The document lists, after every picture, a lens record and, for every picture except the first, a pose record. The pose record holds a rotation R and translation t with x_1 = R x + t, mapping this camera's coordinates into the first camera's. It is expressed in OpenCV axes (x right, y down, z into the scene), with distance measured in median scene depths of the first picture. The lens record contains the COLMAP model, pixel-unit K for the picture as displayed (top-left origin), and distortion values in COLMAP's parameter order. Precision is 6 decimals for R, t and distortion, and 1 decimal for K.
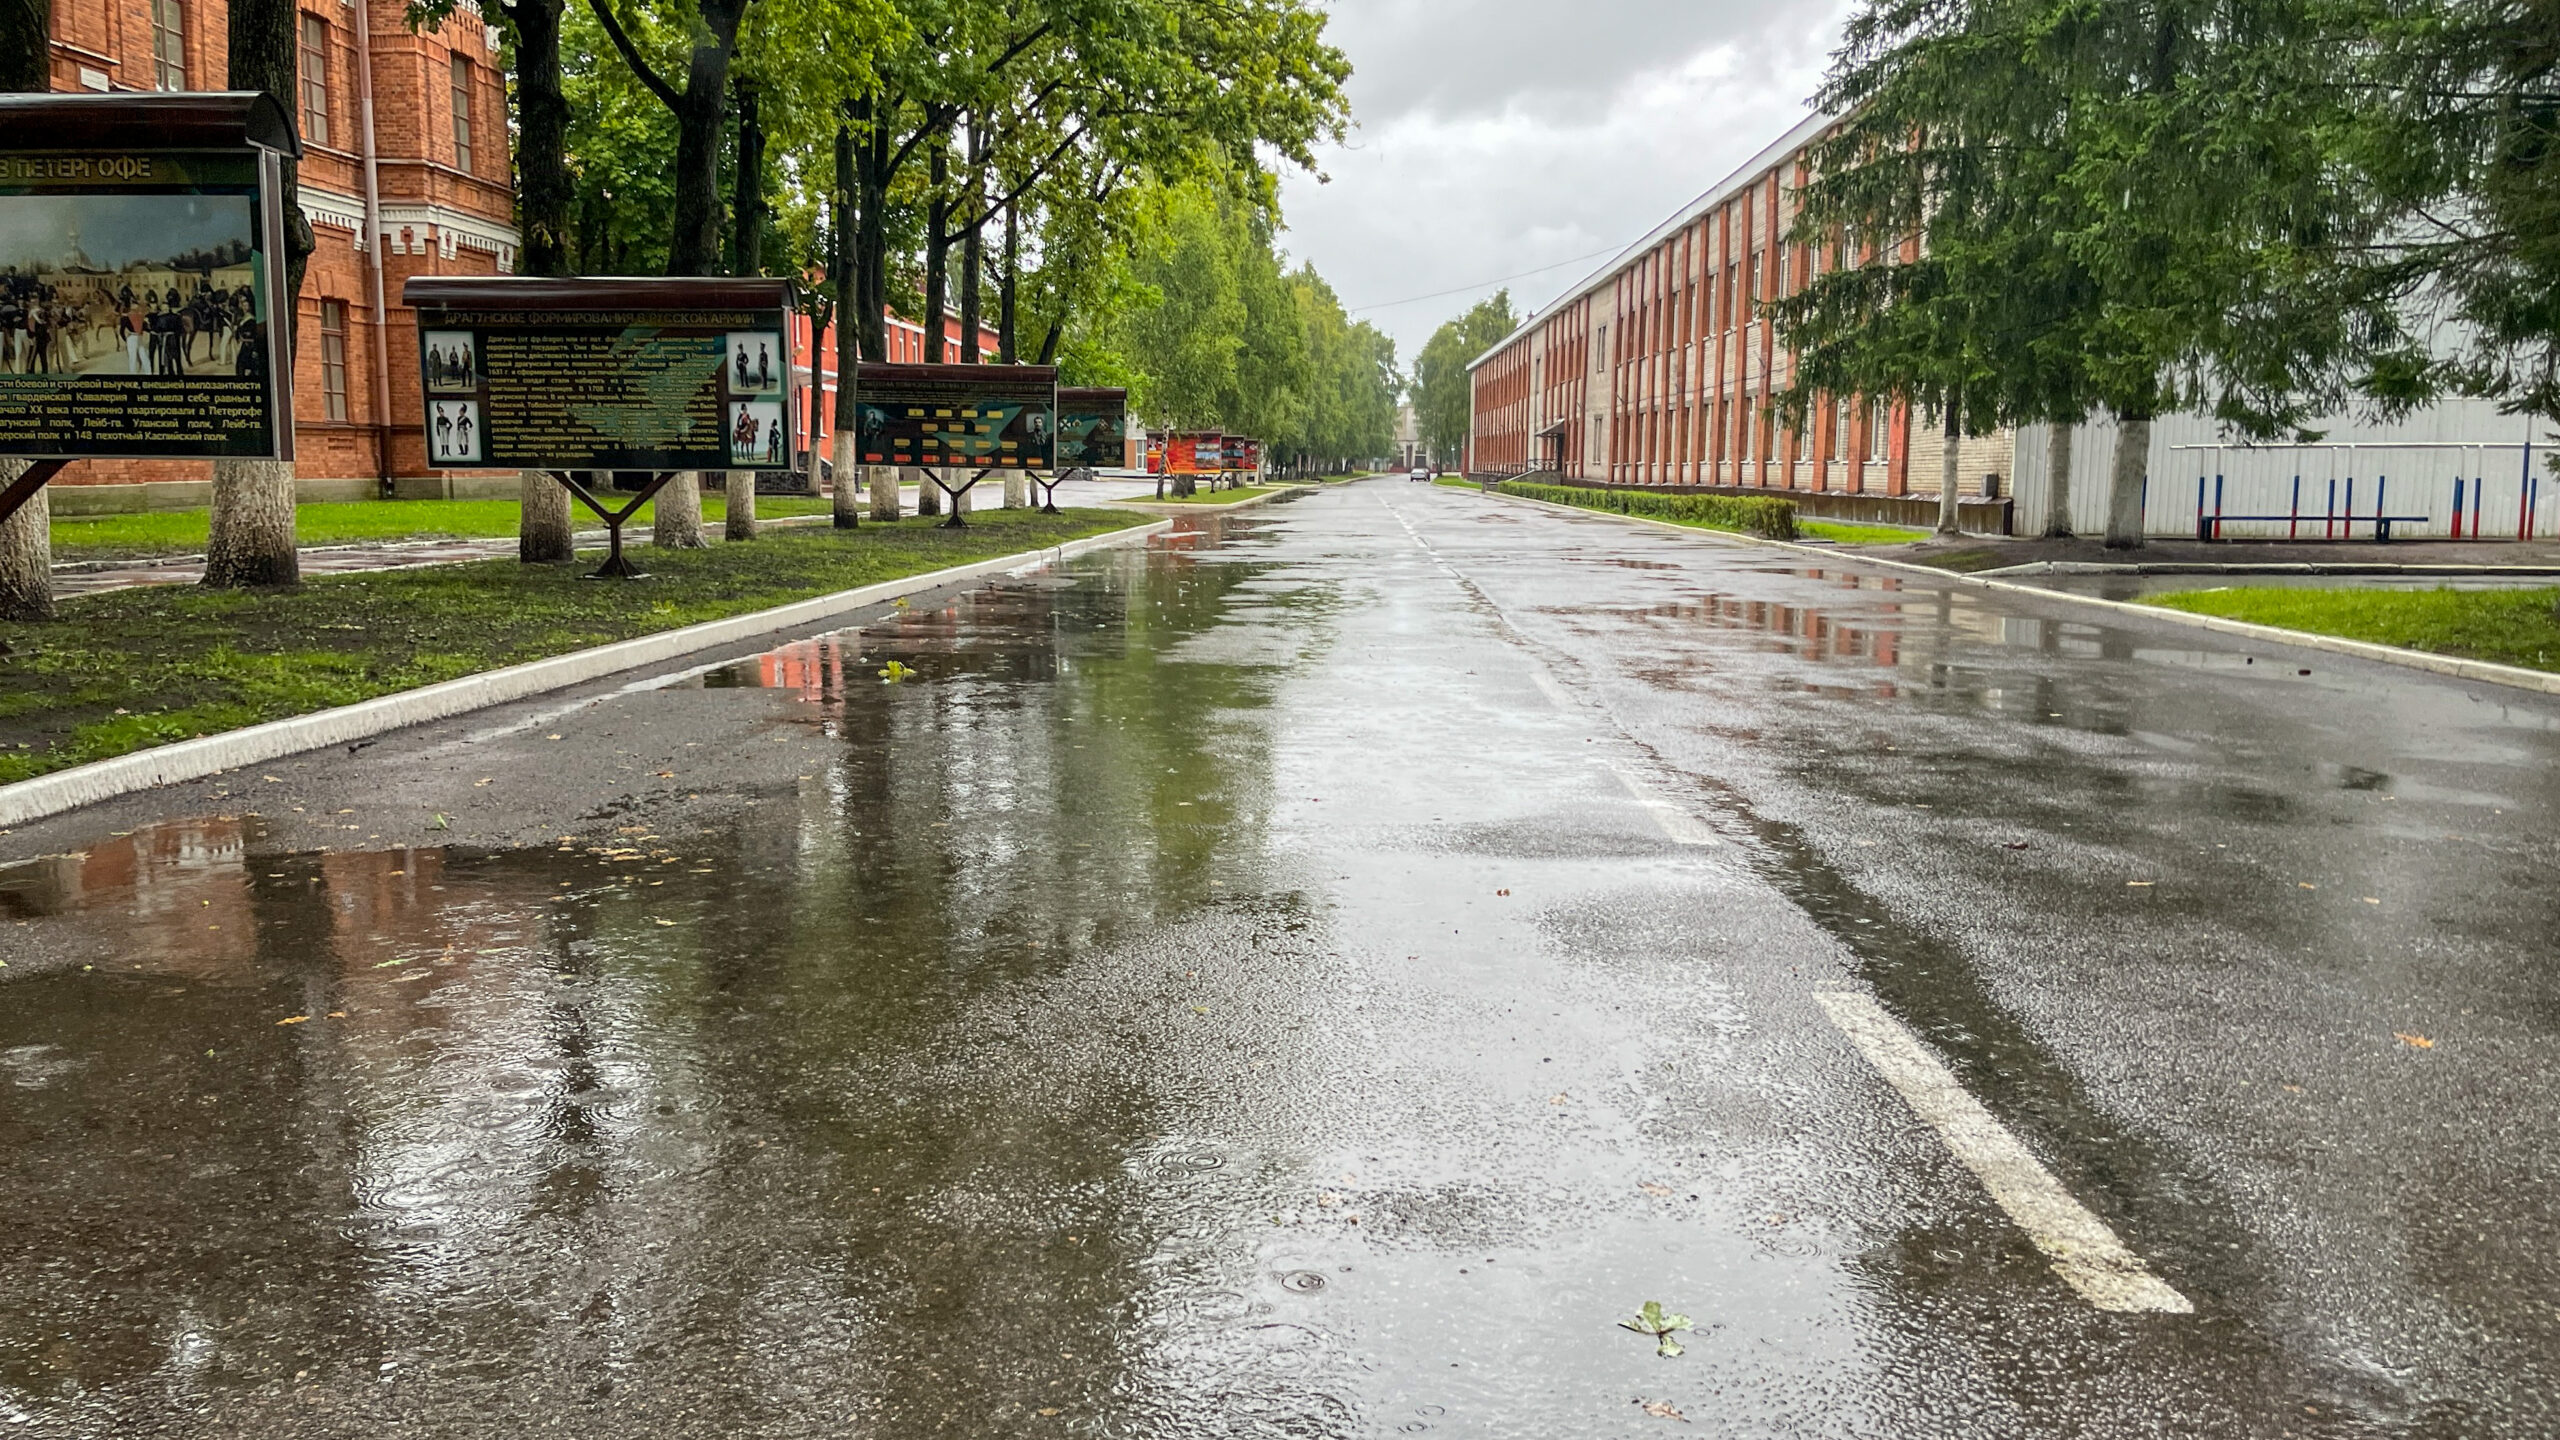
lens RADIAL K [[1873.8, 0, 1275.4], [0, 1873.8, 724.6], [0, 0, 1]] dist [0.014242, -0.010998]
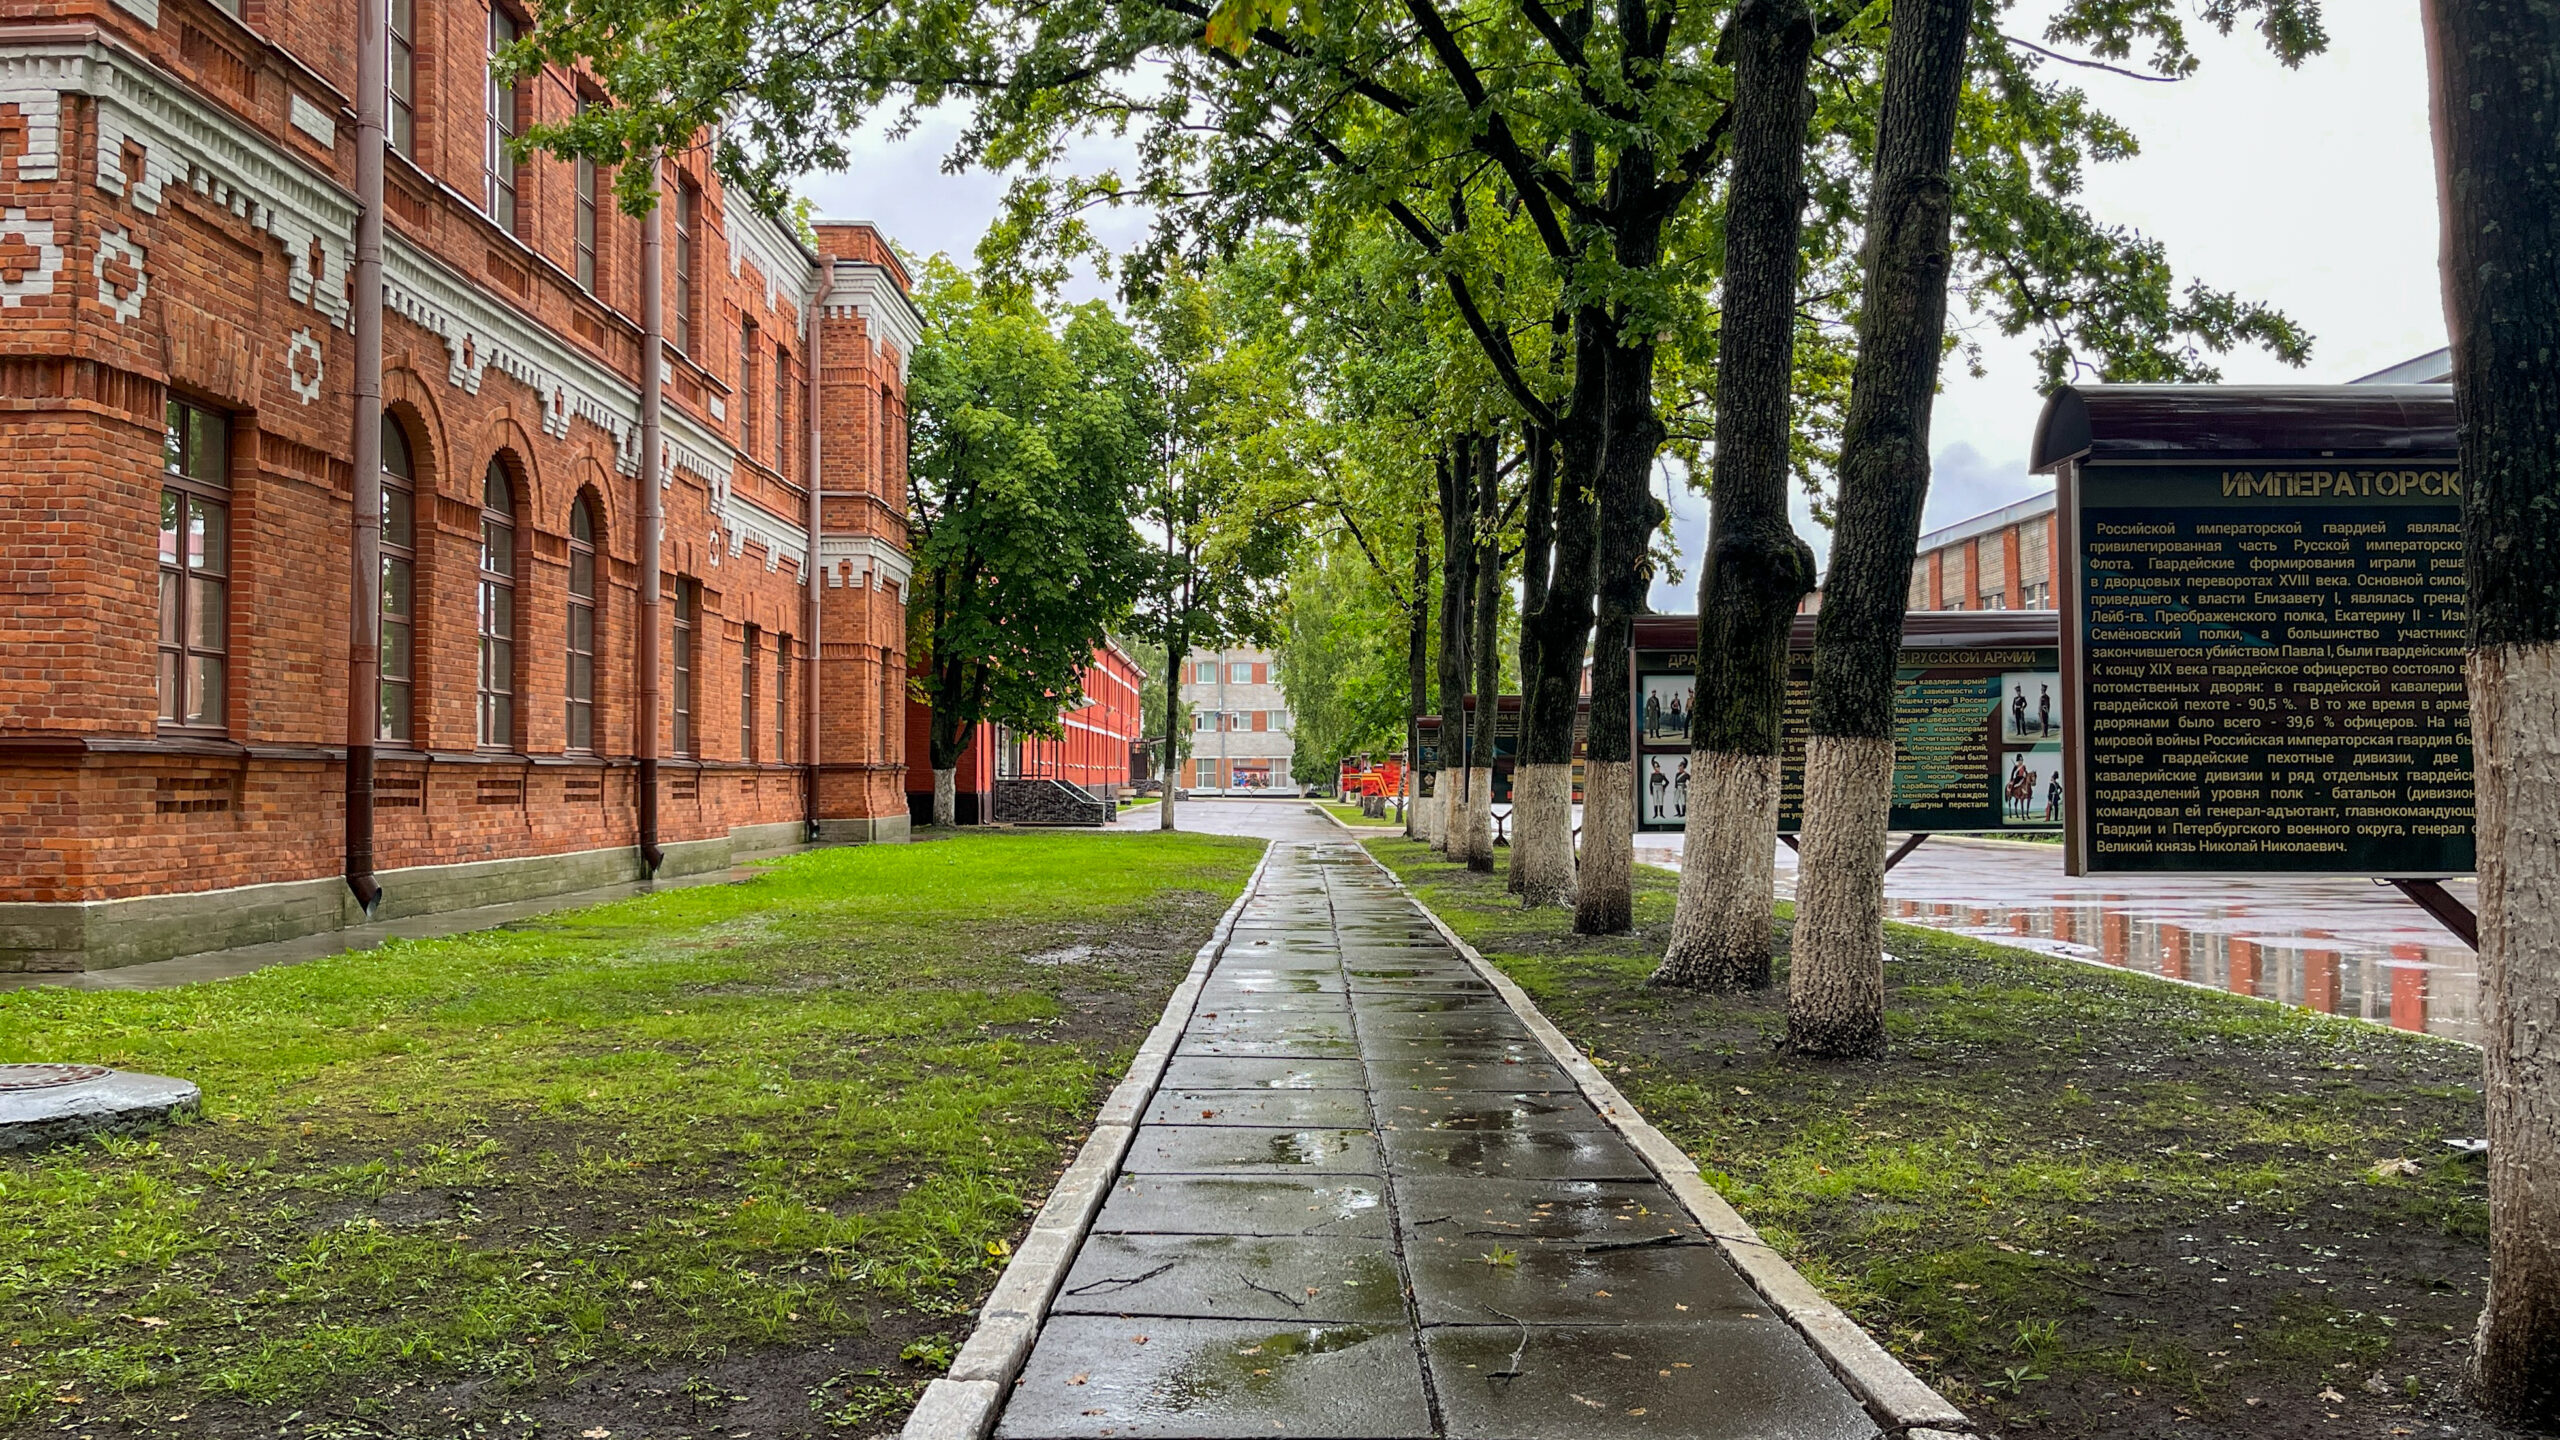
lens RADIAL K [[1873.8, 0, 1281.2], [0, 1873.8, 716.7], [0, 0, 1]] dist [0.014242, -0.010998]
pose [[0.999548, -0.010980, 0.027970, -0.638771], [0.015588, 0.985274, -0.170272, -0.046089], [-0.025688, 0.170631, 0.985000, 0.156609]]
